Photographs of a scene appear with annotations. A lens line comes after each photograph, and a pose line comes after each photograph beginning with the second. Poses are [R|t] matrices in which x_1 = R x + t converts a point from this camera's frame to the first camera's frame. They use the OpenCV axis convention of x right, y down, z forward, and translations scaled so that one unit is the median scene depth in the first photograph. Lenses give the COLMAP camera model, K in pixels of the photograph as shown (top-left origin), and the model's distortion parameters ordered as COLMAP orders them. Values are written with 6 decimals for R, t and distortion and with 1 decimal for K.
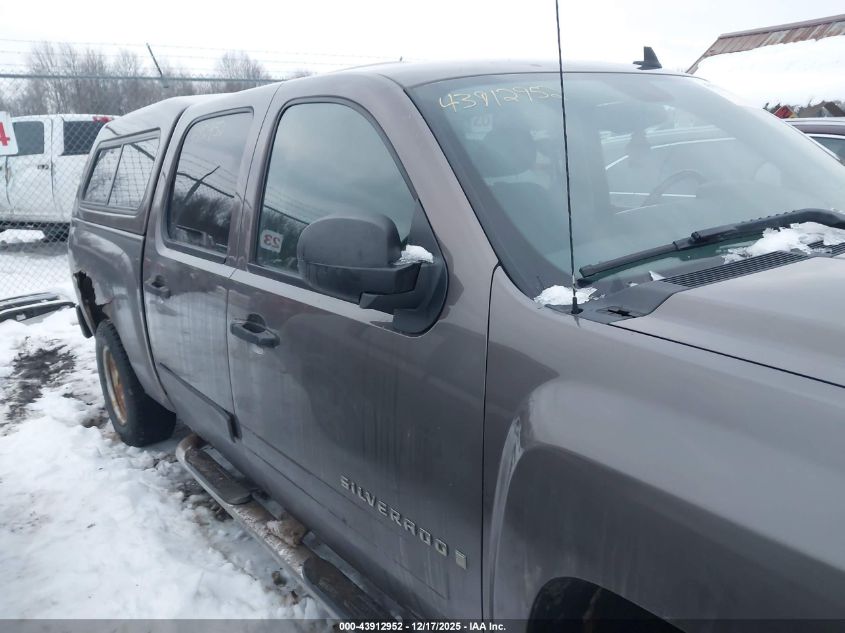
lens RADIAL K [[664.9, 0, 422.5], [0, 664.9, 316.5], [0, 0, 1]] dist [0.062640, -0.058998]
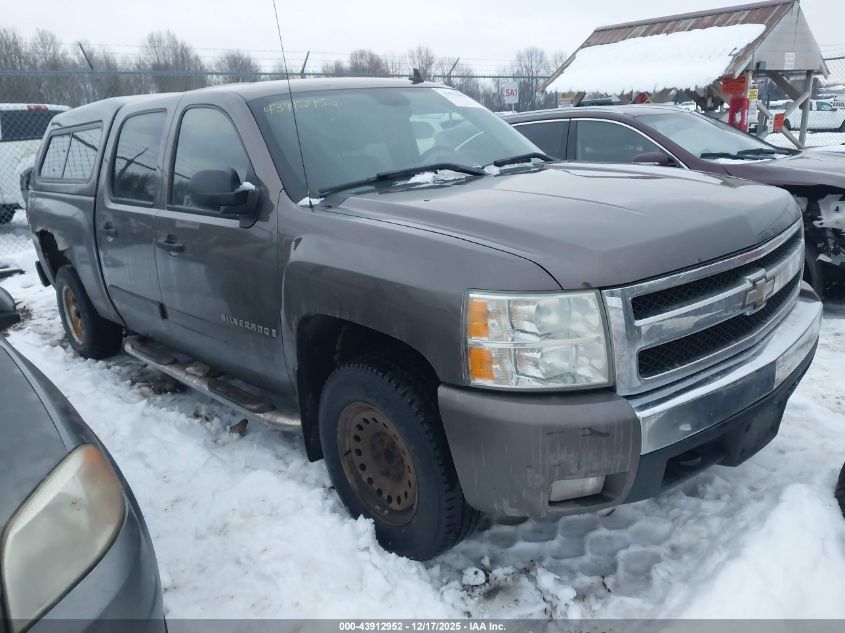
lens RADIAL K [[689.0, 0, 422.5], [0, 689.0, 316.5], [0, 0, 1]] dist [0.051163, -0.053958]
pose [[0.996850, -0.032618, 0.072286, 0.141686], [0.031338, 0.999332, 0.018780, 0.110785], [-0.072851, -0.016455, 0.997207, -0.457369]]
